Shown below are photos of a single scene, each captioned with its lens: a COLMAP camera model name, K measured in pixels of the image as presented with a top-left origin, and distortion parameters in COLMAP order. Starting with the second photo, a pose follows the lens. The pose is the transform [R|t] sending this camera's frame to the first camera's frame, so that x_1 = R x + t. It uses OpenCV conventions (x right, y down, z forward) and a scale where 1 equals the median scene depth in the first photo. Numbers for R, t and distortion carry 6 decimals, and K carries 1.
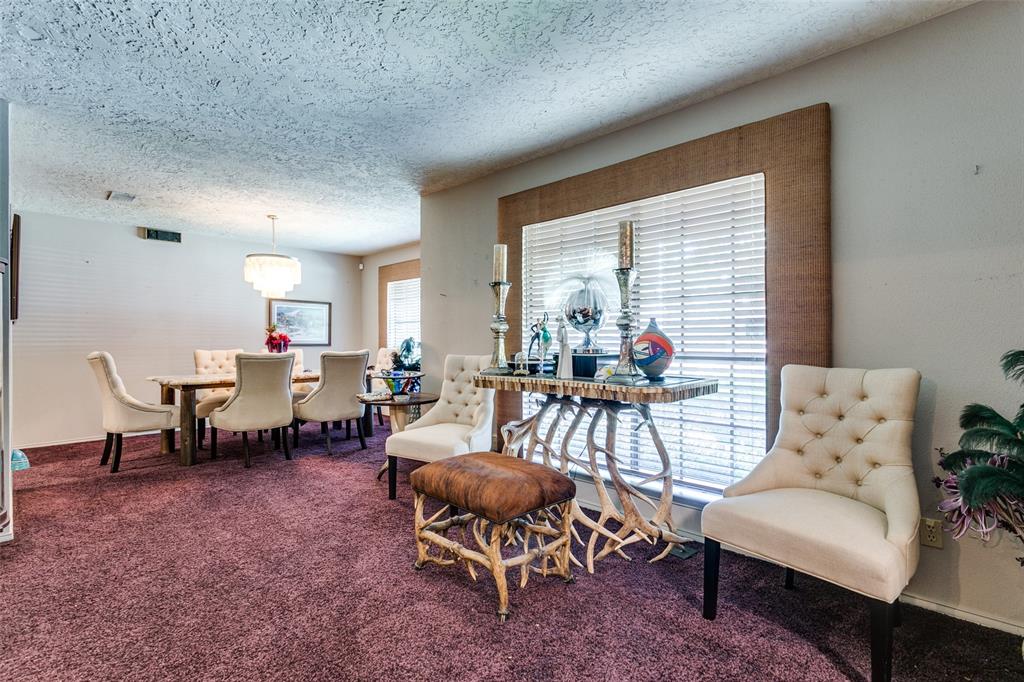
lens RADIAL K [[475.7, 0, 509.8], [0, 475.7, 339.9], [0, 0, 1]] dist [0.003736, 0.001329]
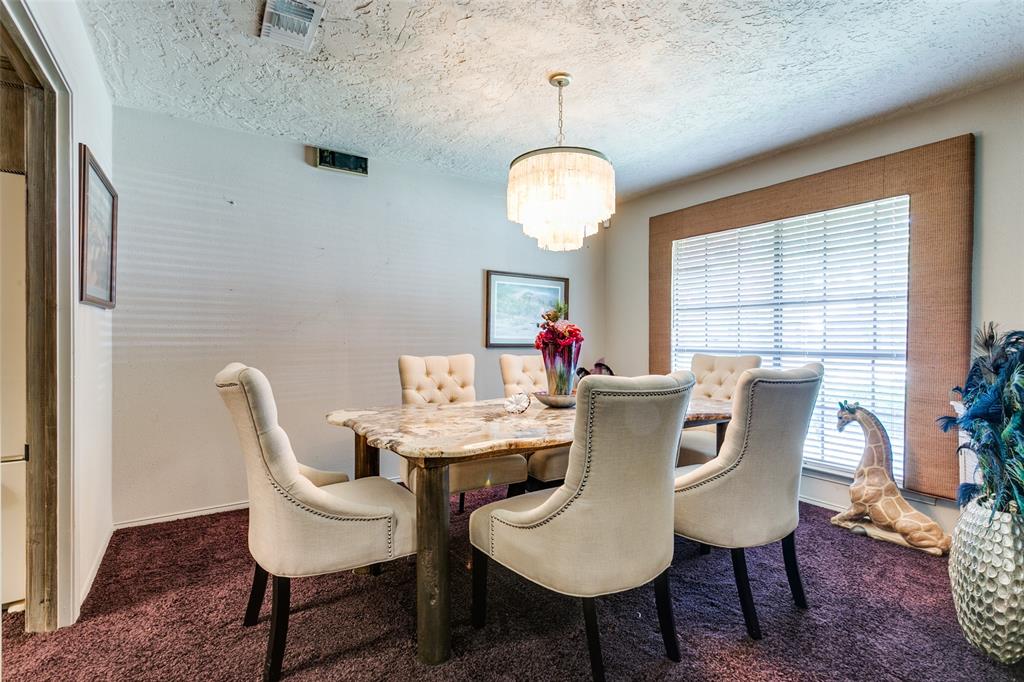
lens RADIAL K [[460.0, 0, 512.0], [0, 460.0, 341.0], [0, 0, 1]] dist [0.001106, 0.000202]
pose [[0.978430, 0.007168, -0.206454, -0.426321], [-0.004916, 0.999923, 0.011419, -0.002517], [0.206519, -0.010158, 0.978390, 0.512422]]
